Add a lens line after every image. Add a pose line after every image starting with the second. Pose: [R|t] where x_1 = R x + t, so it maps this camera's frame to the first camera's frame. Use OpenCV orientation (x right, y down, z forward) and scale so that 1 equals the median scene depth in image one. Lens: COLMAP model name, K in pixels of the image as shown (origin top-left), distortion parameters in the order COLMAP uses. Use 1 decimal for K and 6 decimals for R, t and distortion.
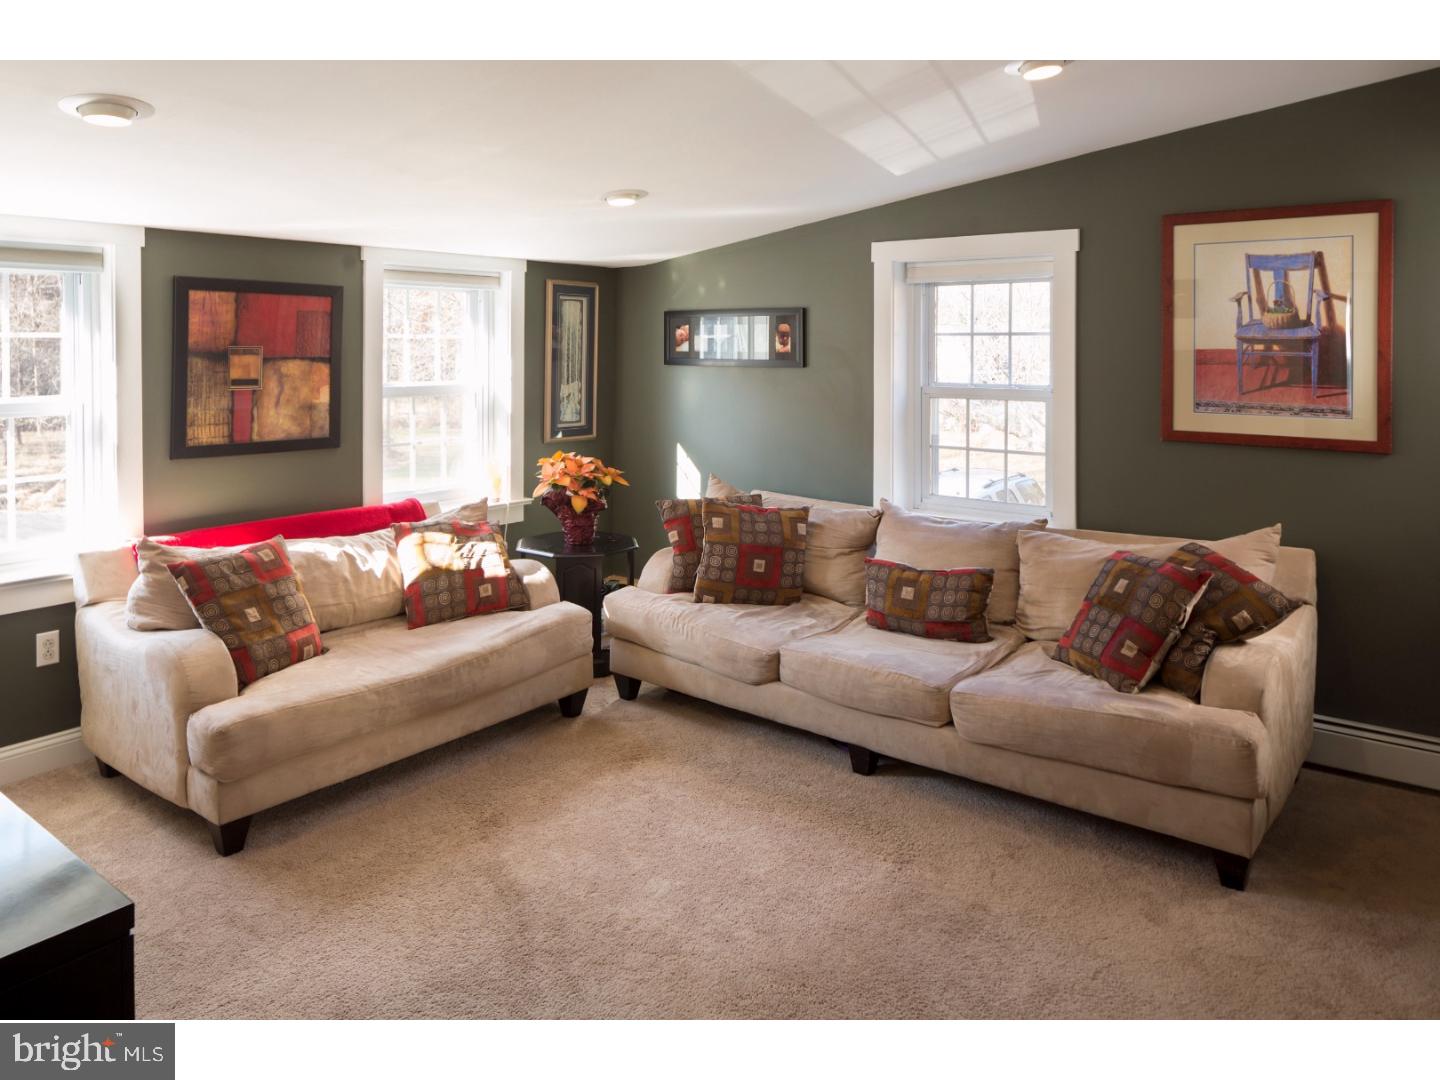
lens RADIAL K [[974.3, 0, 720.0], [0, 974.3, 540.0], [0, 0, 1]] dist [0.005980, 0.001924]
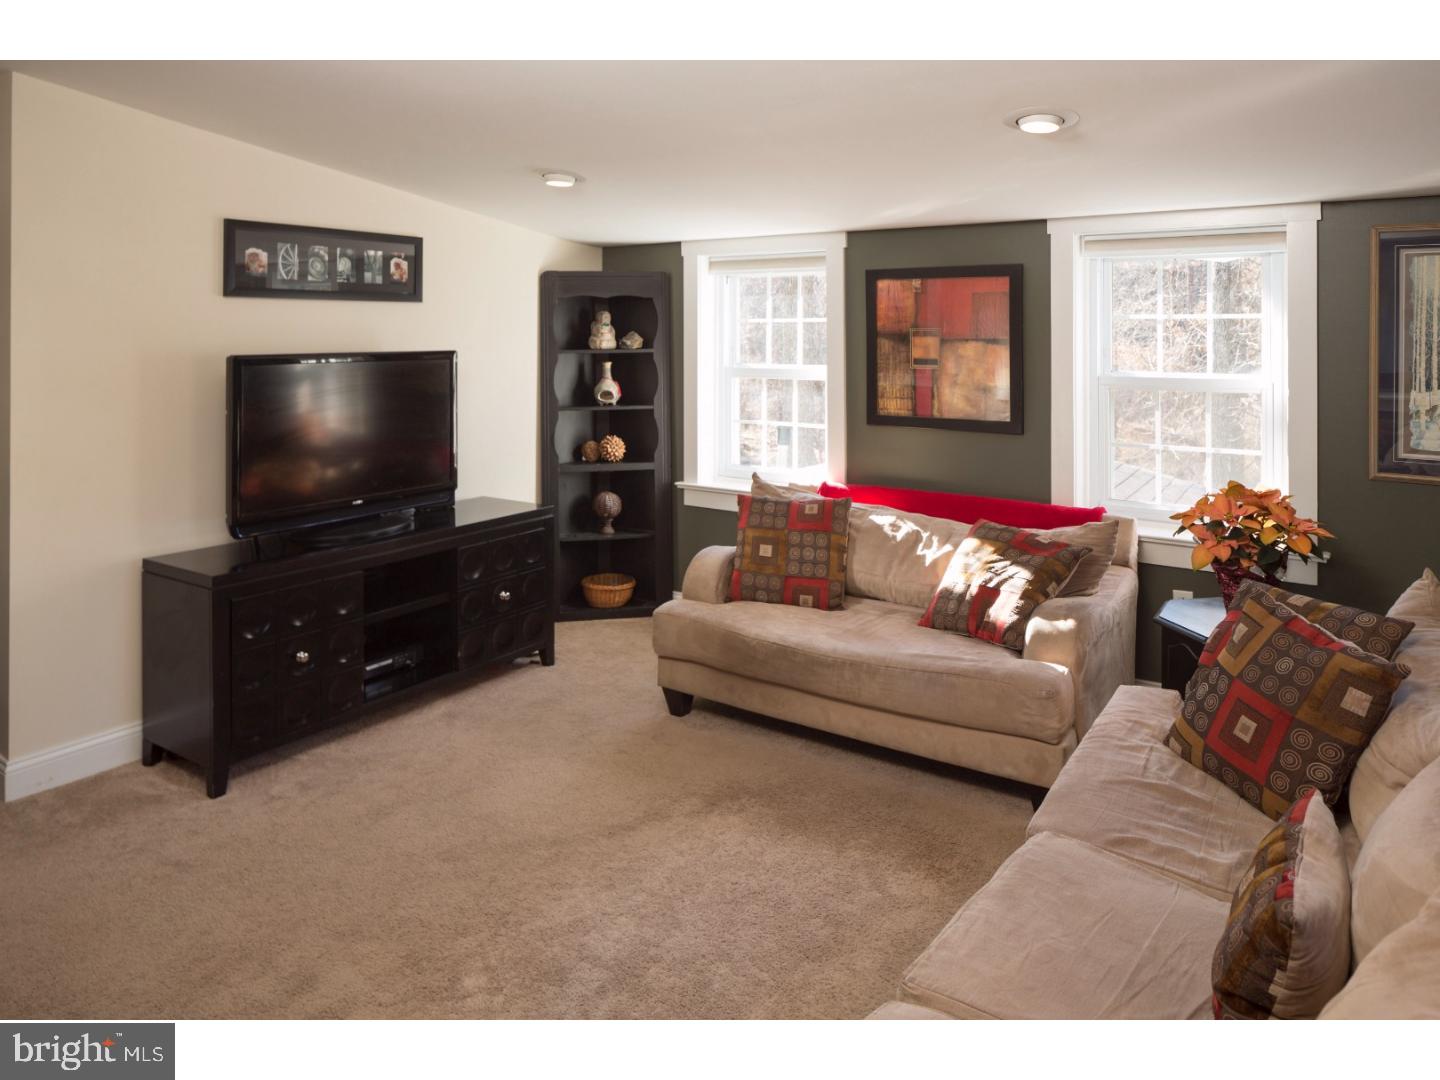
lens RADIAL K [[1016.5, 0, 720.0], [0, 1016.5, 540.0], [0, 0, 1]] dist [-0.004060, -0.002126]
pose [[0.027370, 0.205882, -0.978194, 0.650242], [-0.189405, 0.961902, 0.197153, -0.151339], [0.981517, 0.179879, 0.065322, 0.743123]]
